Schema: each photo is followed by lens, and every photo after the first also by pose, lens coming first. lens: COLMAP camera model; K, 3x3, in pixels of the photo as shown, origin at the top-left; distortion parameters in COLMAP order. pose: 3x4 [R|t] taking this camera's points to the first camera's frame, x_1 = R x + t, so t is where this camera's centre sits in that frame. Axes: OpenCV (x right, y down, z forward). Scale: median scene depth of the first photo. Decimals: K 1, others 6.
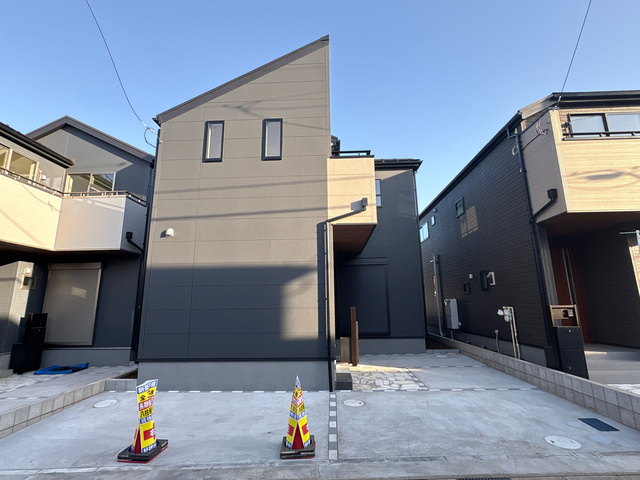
lens RADIAL K [[312.1, 0, 322.0], [0, 312.1, 240.2], [0, 0, 1]] dist [0.000938, 0.000579]
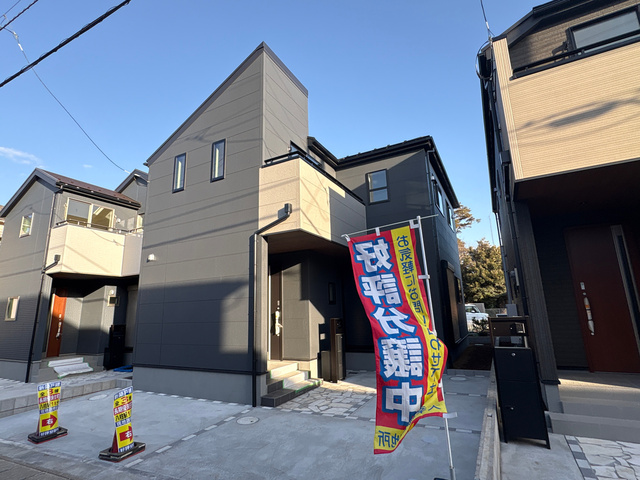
lens RADIAL K [[331.4, 0, 323.0], [0, 331.4, 240.7], [0, 0, 1]] dist [0.001275, -0.000506]
pose [[0.900283, -0.106219, -0.422147, 0.643484], [0.105077, 0.994123, -0.026047, 0.012676], [0.422433, -0.020908, 0.906153, 0.138700]]
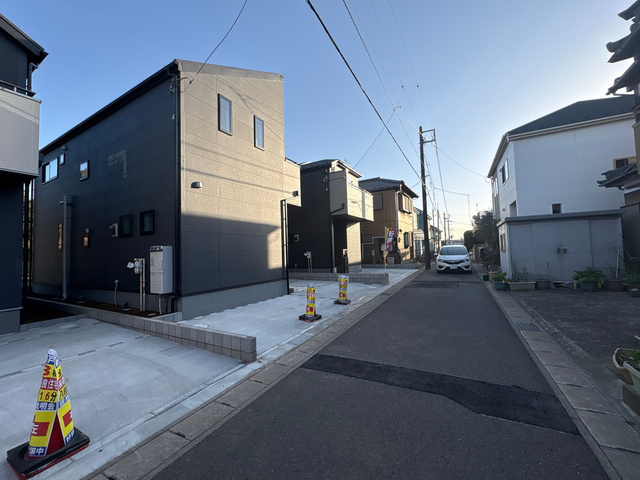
lens RADIAL K [[262.9, 0, 319.6], [0, 262.9, 239.3], [0, 0, 1]] dist [-0.000984, 0.001207]
pose [[0.465759, 0.040881, 0.883967, -1.133965], [-0.149986, 0.988126, 0.033329, 0.073870], [-0.872108, -0.148106, 0.466360, 0.147628]]
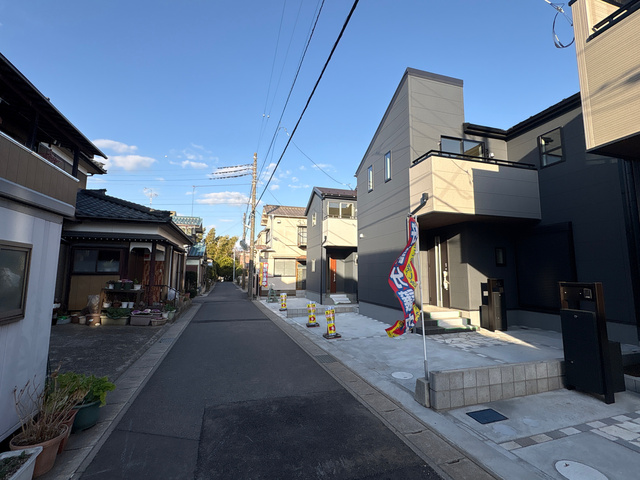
lens RADIAL K [[287.7, 0, 322.6], [0, 287.7, 242.8], [0, 0, 1]] dist [-0.000814, 0.000575]
pose [[0.328043, -0.083502, -0.940965, 1.088260], [0.177721, 0.983755, -0.025341, 0.019003], [0.927795, -0.158916, 0.337554, 0.188372]]
